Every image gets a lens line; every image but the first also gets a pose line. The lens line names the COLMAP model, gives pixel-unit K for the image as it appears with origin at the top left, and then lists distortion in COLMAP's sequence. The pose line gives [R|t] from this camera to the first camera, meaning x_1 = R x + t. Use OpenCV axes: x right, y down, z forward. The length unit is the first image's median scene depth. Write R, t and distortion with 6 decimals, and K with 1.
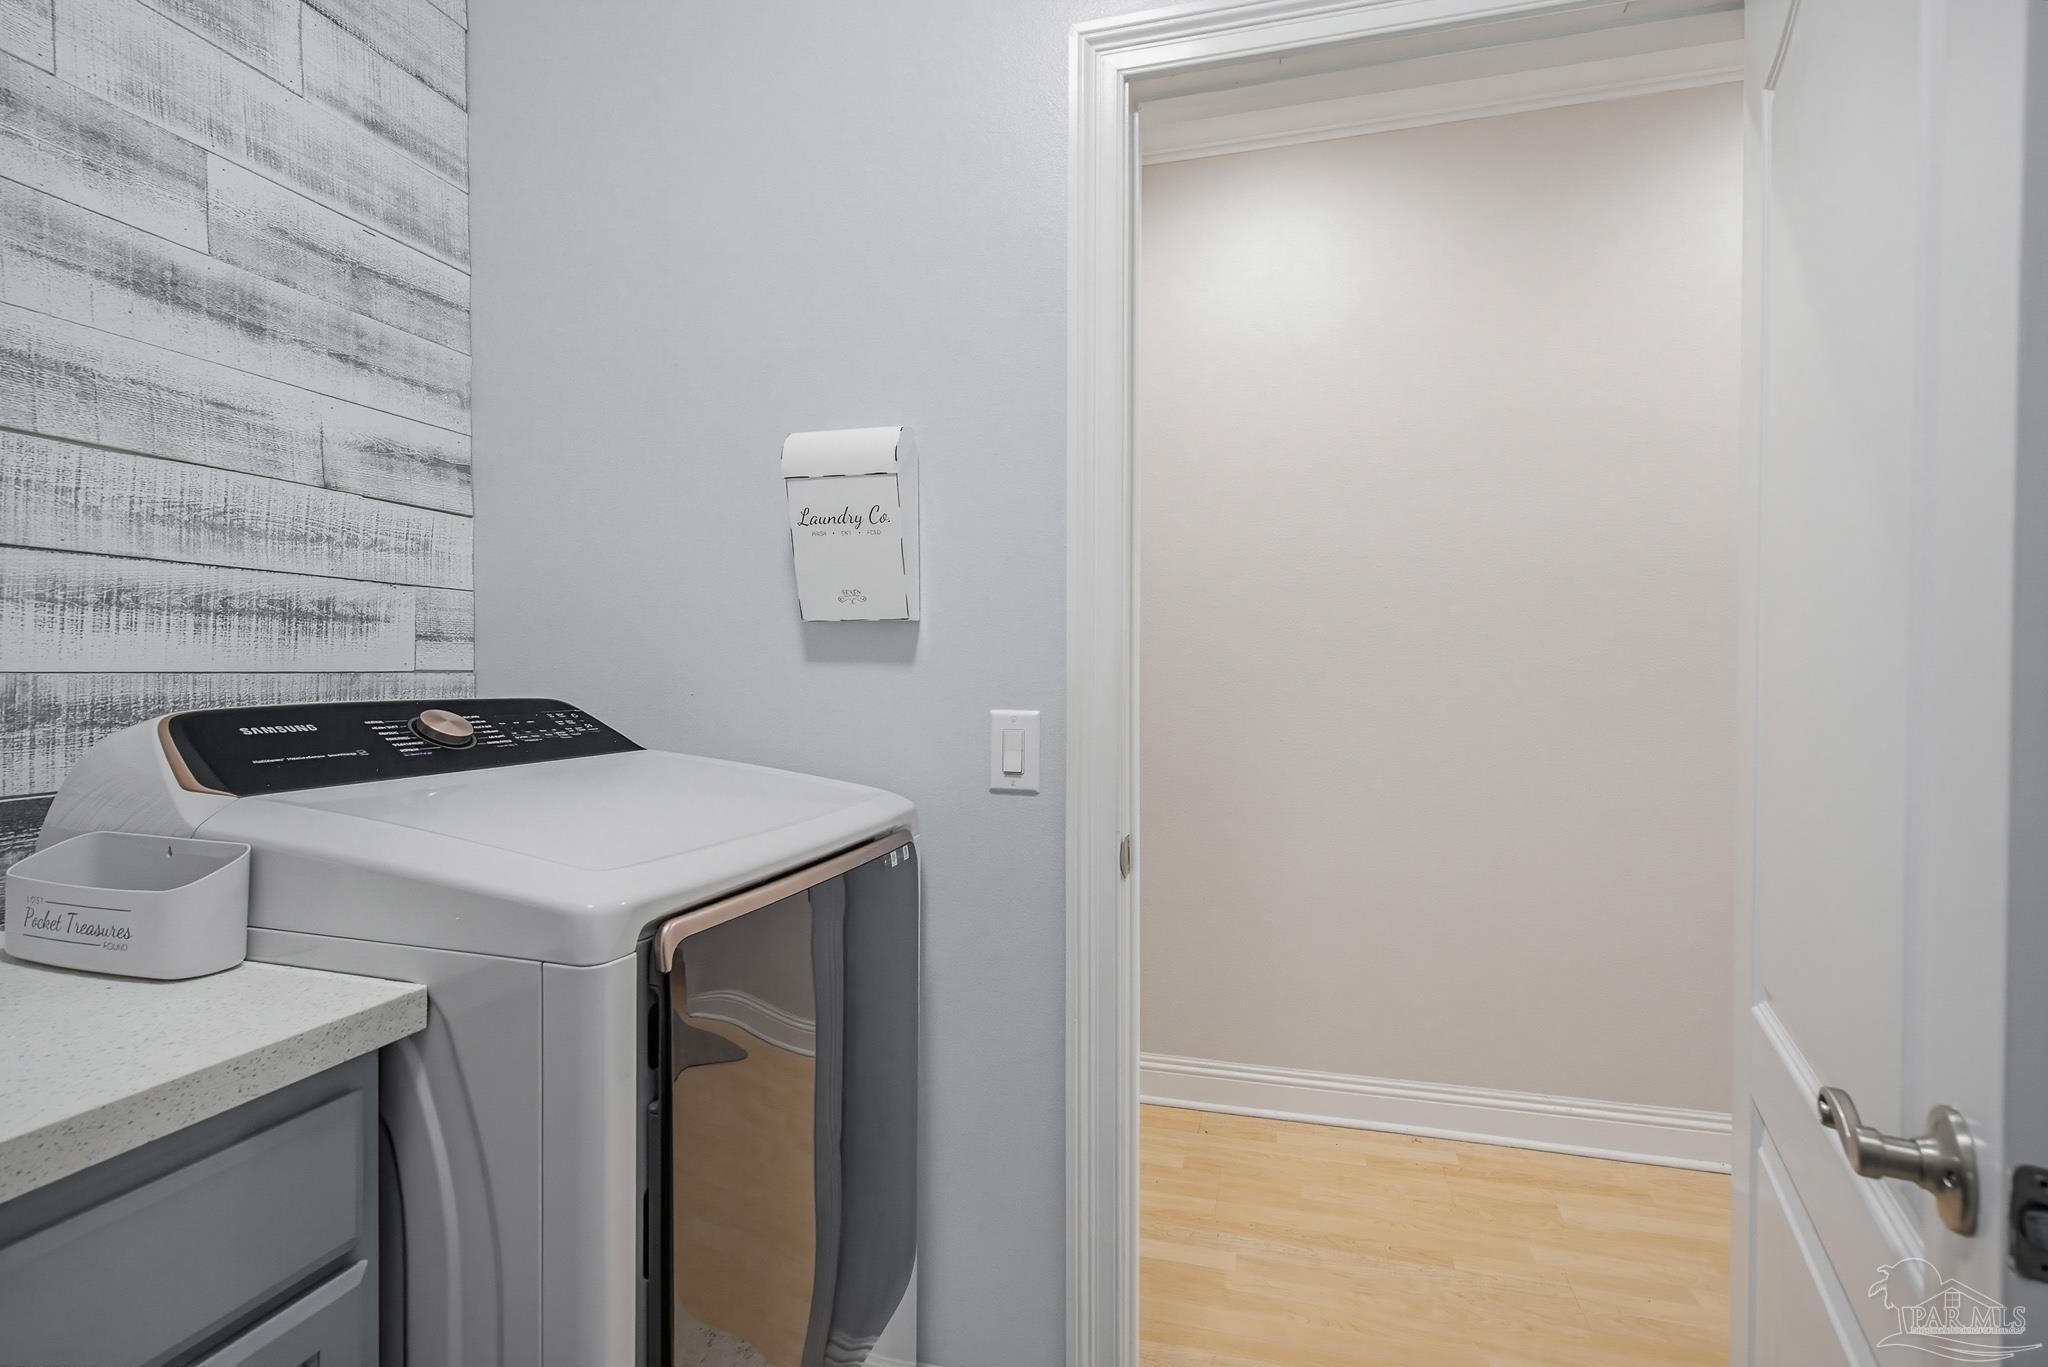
lens RADIAL K [[949.5, 0, 1017.2], [0, 949.5, 684.8], [0, 0, 1]] dist [-0.002736, 0.000720]
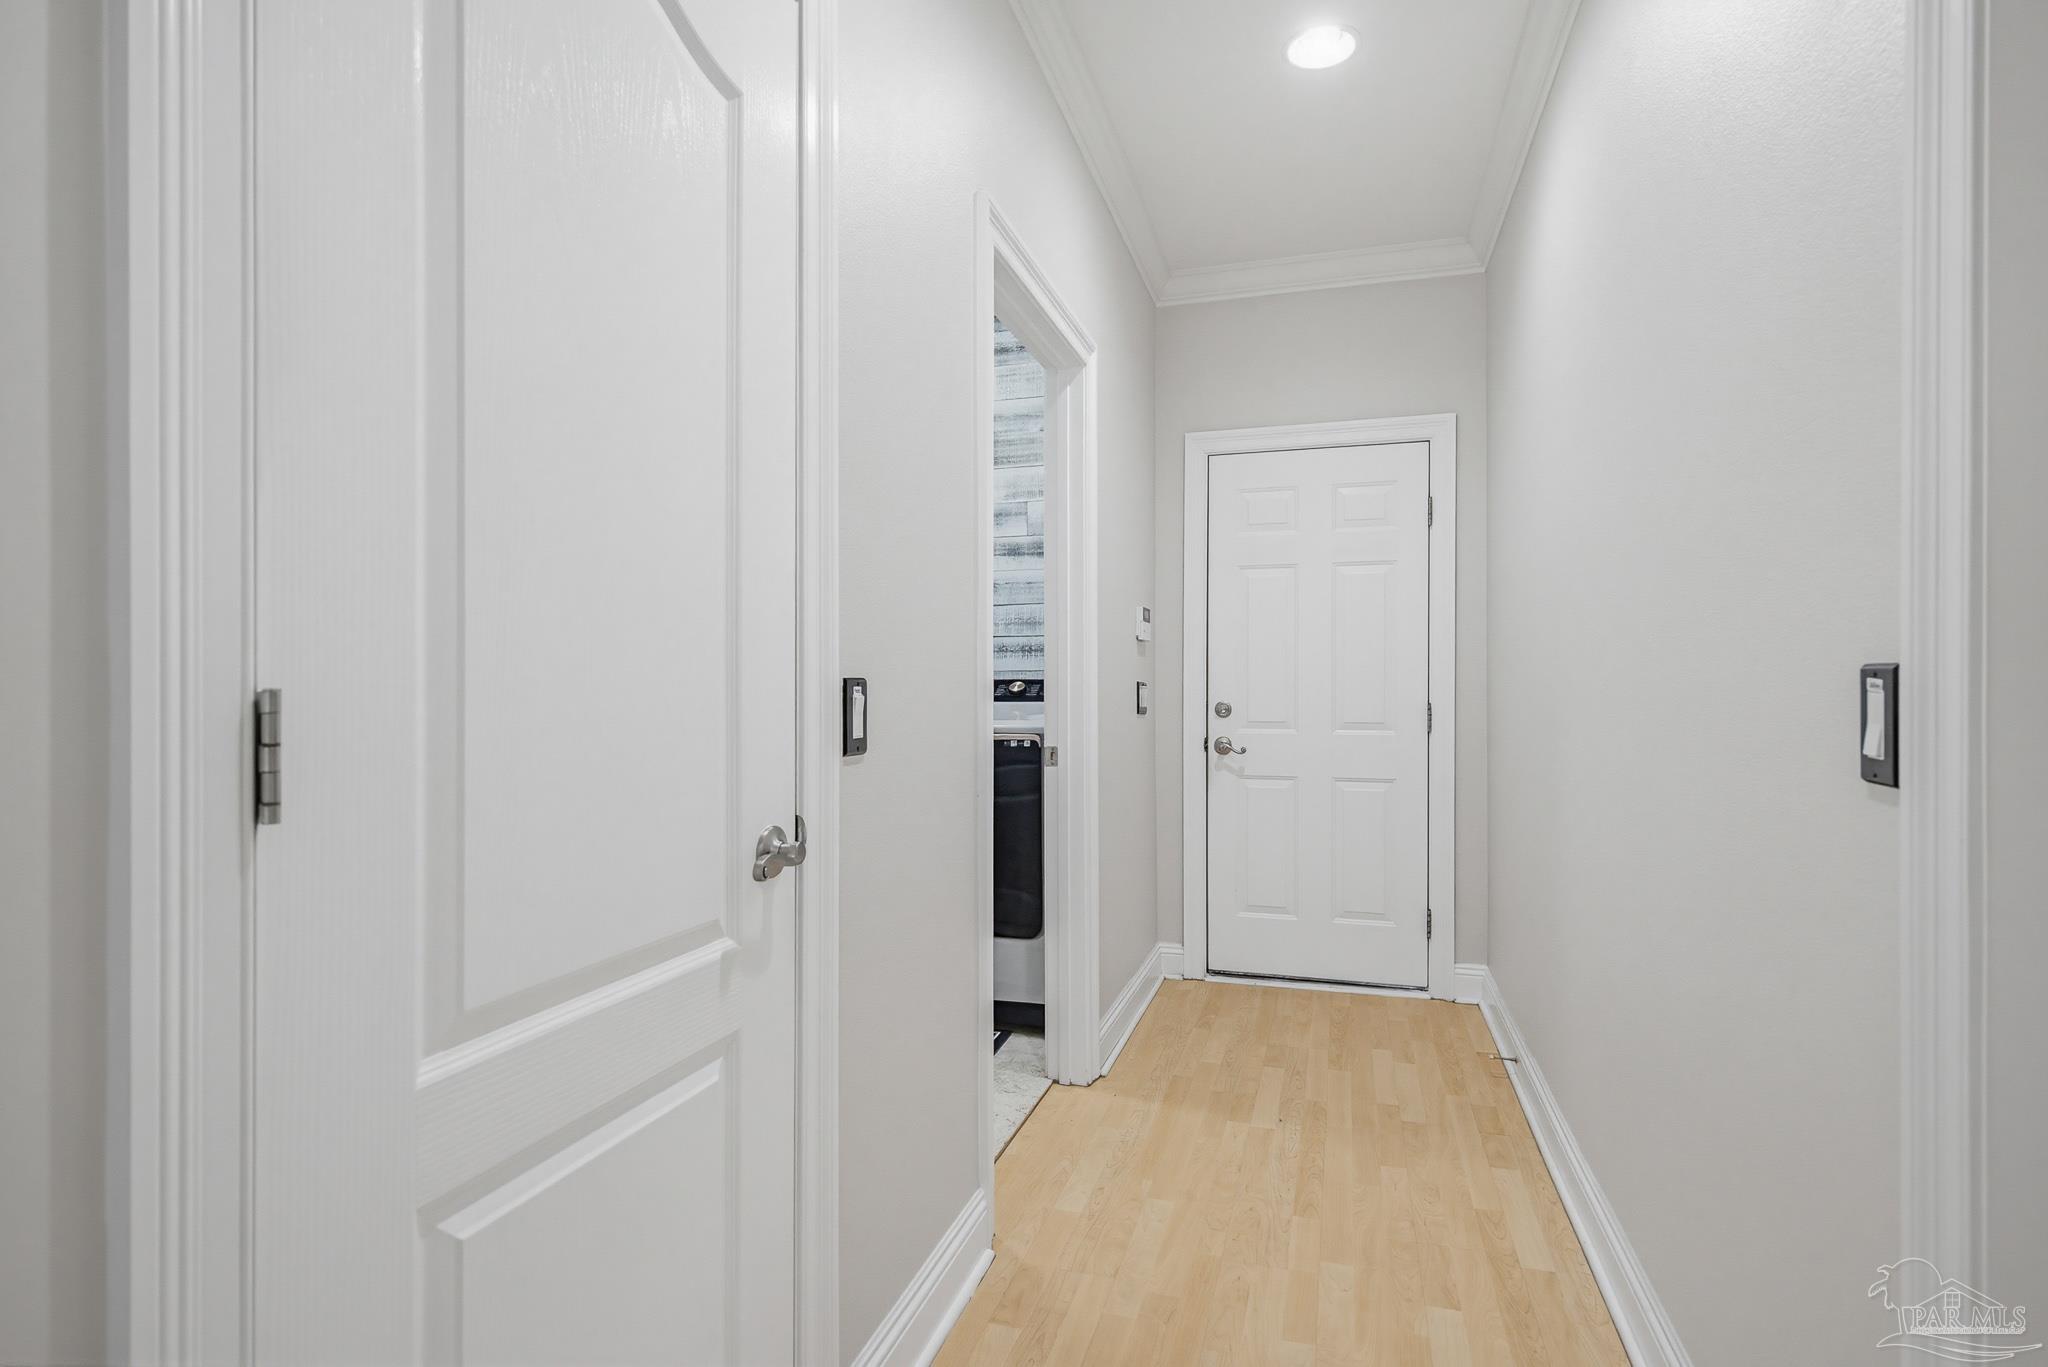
lens RADIAL K [[986.5, 0, 1021.0], [0, 986.5, 685.0], [0, 0, 1]] dist [0.002615, 0.000519]
pose [[-0.033692, -0.004593, -0.999422, 2.304395], [-0.009160, 0.999949, -0.004287, 0.046422], [0.999390, 0.009010, -0.033732, 1.067125]]
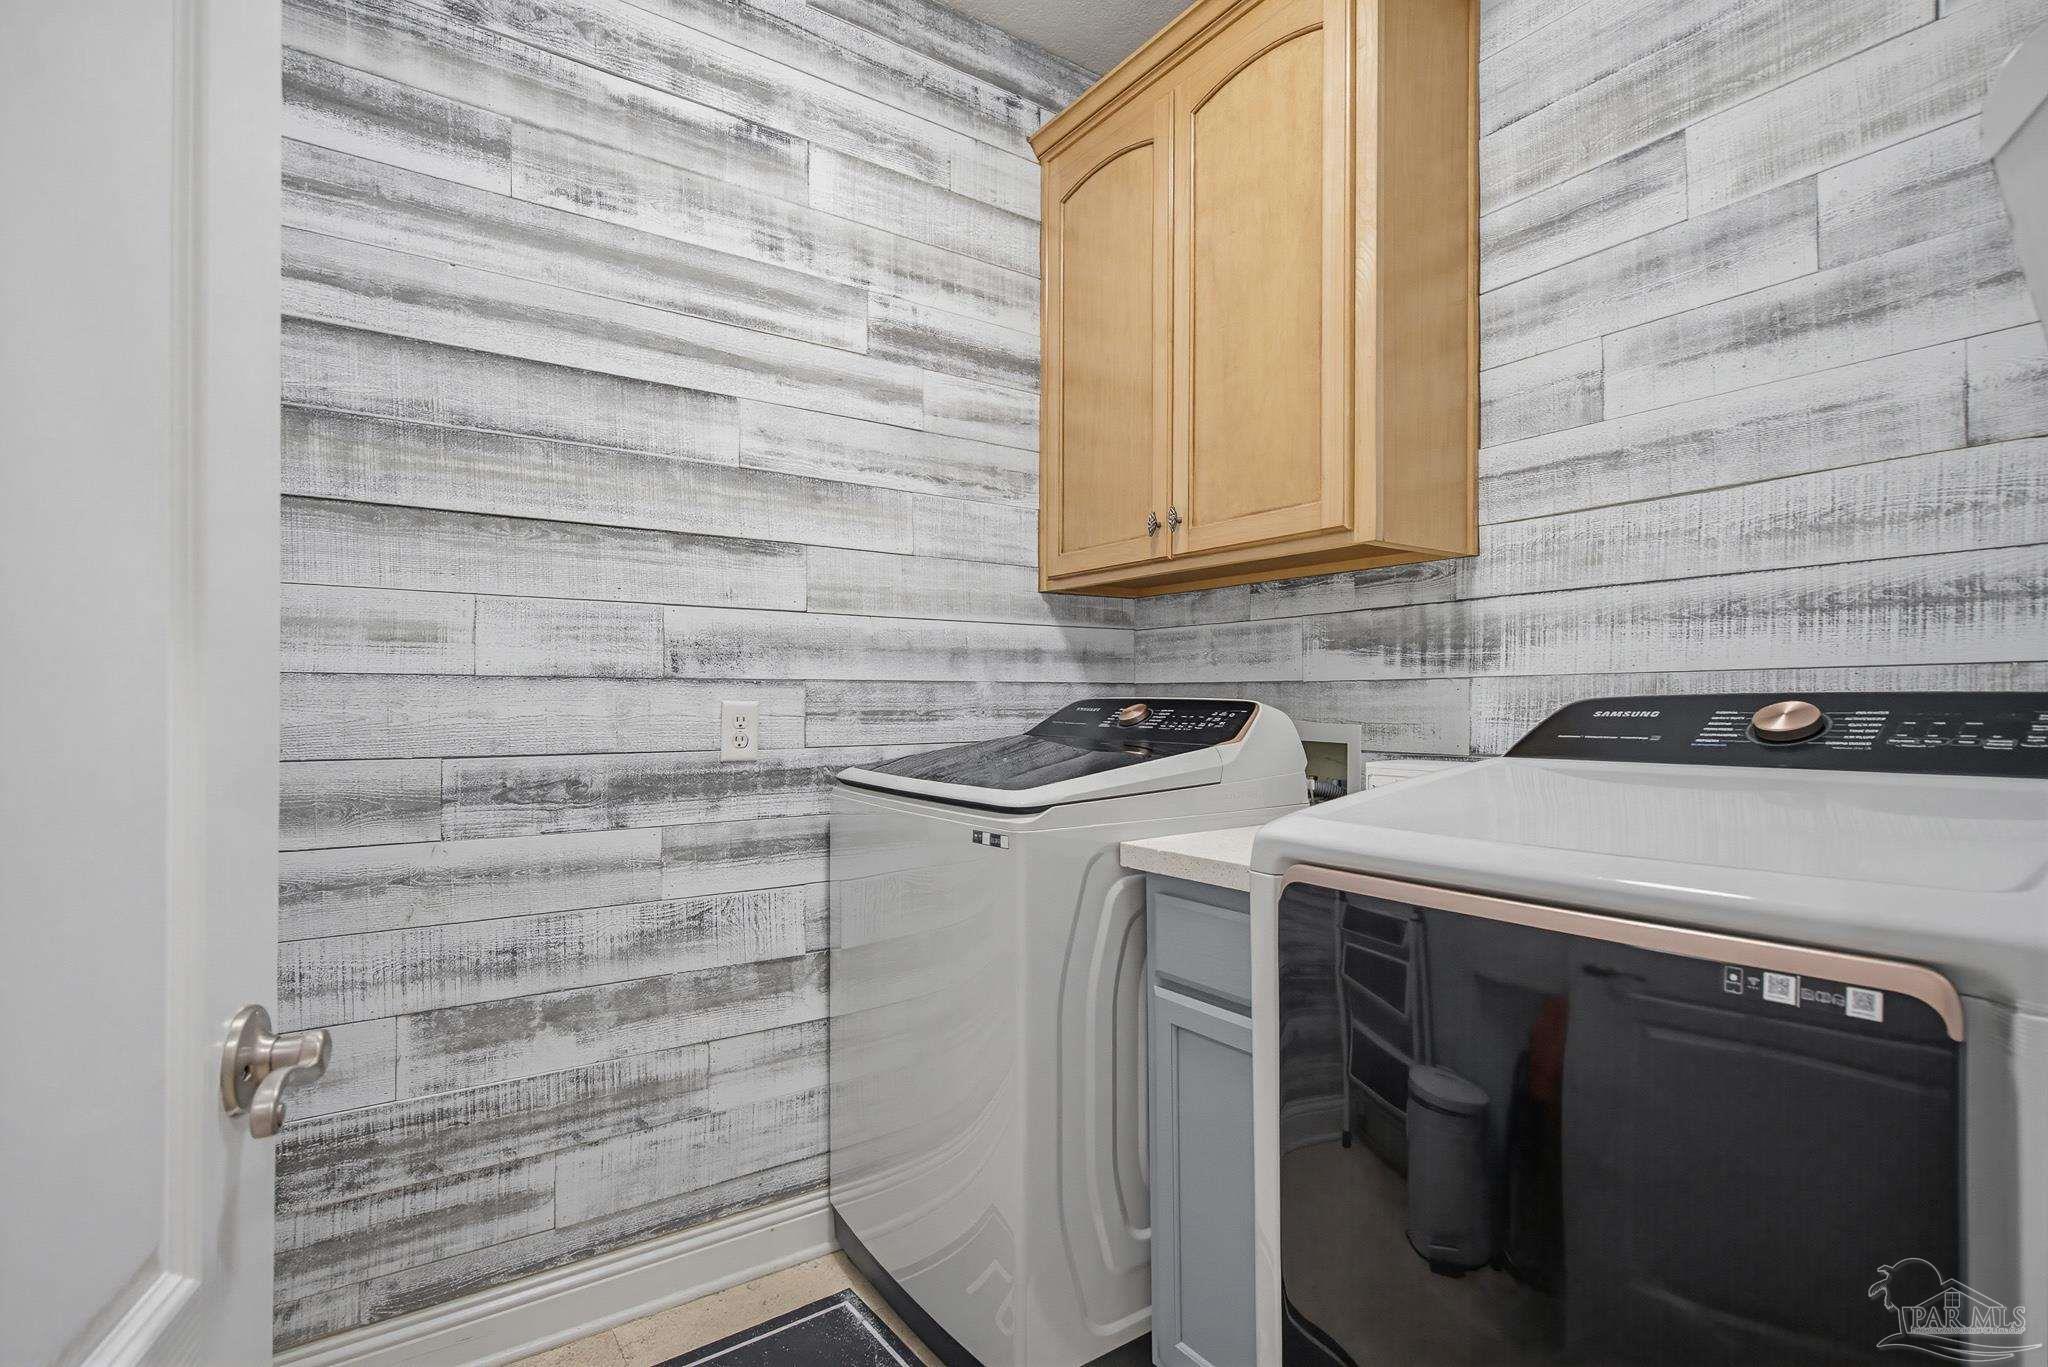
lens RADIAL K [[986.5, 0, 1022.1], [0, 986.5, 696.7], [0, 0, 1]] dist [0.002615, 0.000519]
pose [[-0.631498, -0.011642, -0.775290, 0.538327], [-0.010994, 0.999921, -0.006060, 0.034617], [0.775299, 0.004697, -0.631577, 0.986601]]
